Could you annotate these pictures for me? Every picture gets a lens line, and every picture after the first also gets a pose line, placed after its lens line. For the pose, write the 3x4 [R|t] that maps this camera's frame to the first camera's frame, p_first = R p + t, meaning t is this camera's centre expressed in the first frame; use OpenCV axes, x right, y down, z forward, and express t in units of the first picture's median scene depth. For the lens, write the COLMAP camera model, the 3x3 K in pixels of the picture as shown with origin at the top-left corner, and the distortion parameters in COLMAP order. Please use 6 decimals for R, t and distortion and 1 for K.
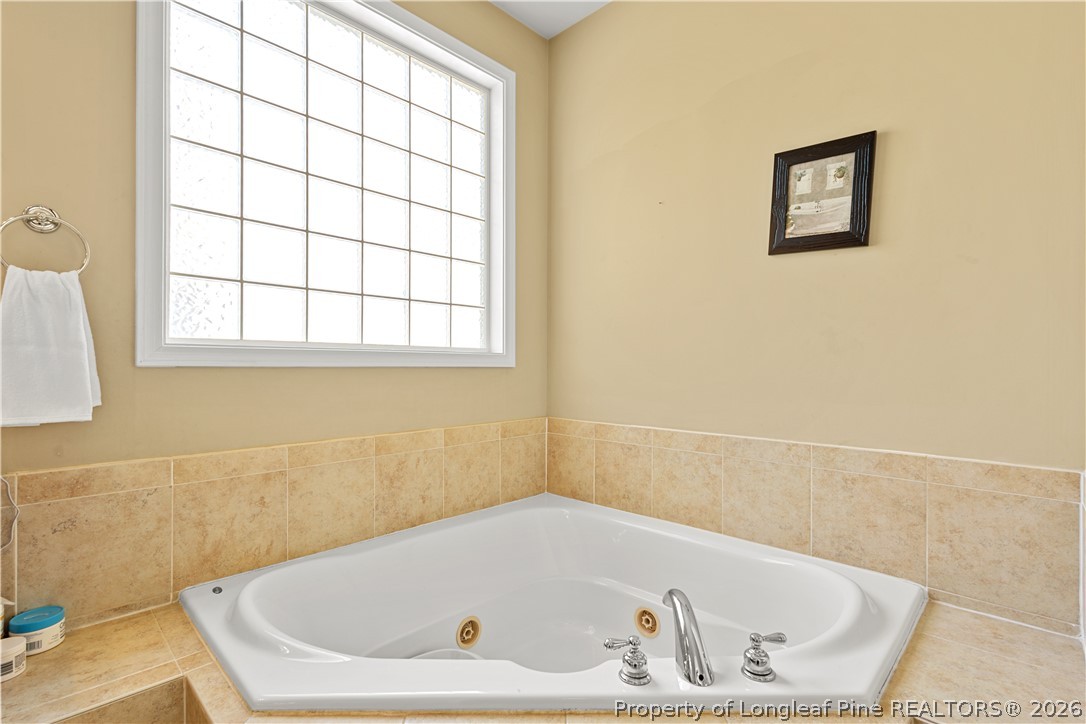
lens RADIAL K [[503.3, 0, 541.9], [0, 503.3, 361.4], [0, 0, 1]] dist [0.009628, -0.002975]
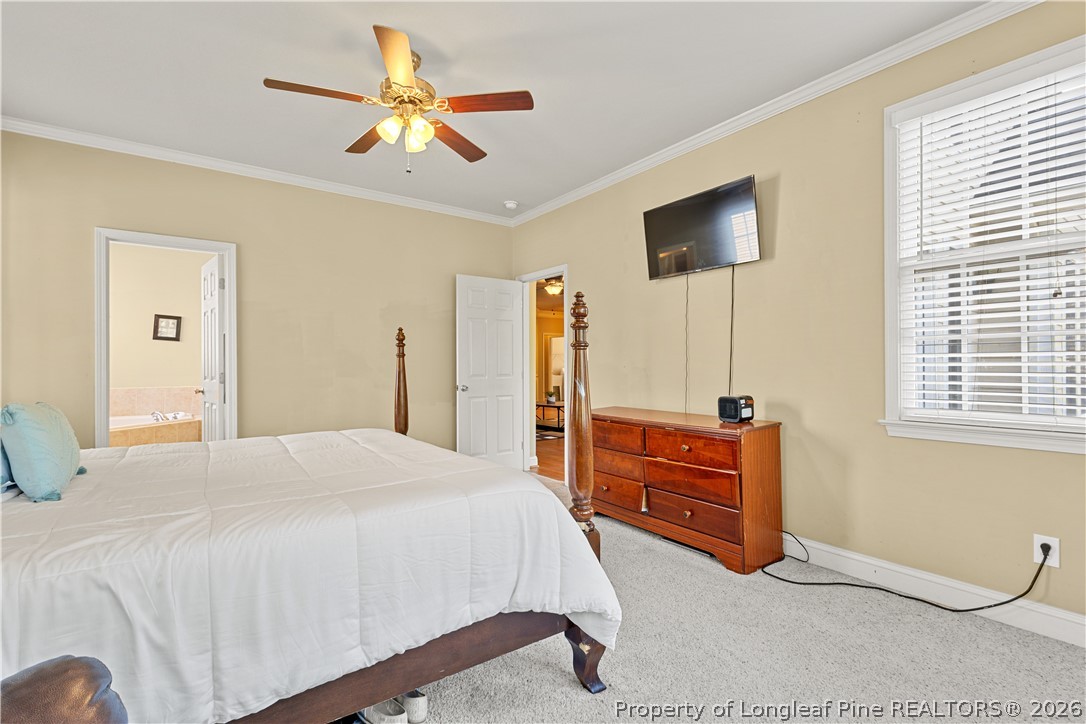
lens RADIAL K [[503.3, 0, 544.6], [0, 503.3, 362.6], [0, 0, 1]] dist [0.009628, -0.002975]
pose [[0.176332, 0.000533, 0.984331, -3.017690], [-0.007145, 0.999974, 0.000739, -0.064370], [-0.984305, -0.007163, 0.176332, -2.810946]]
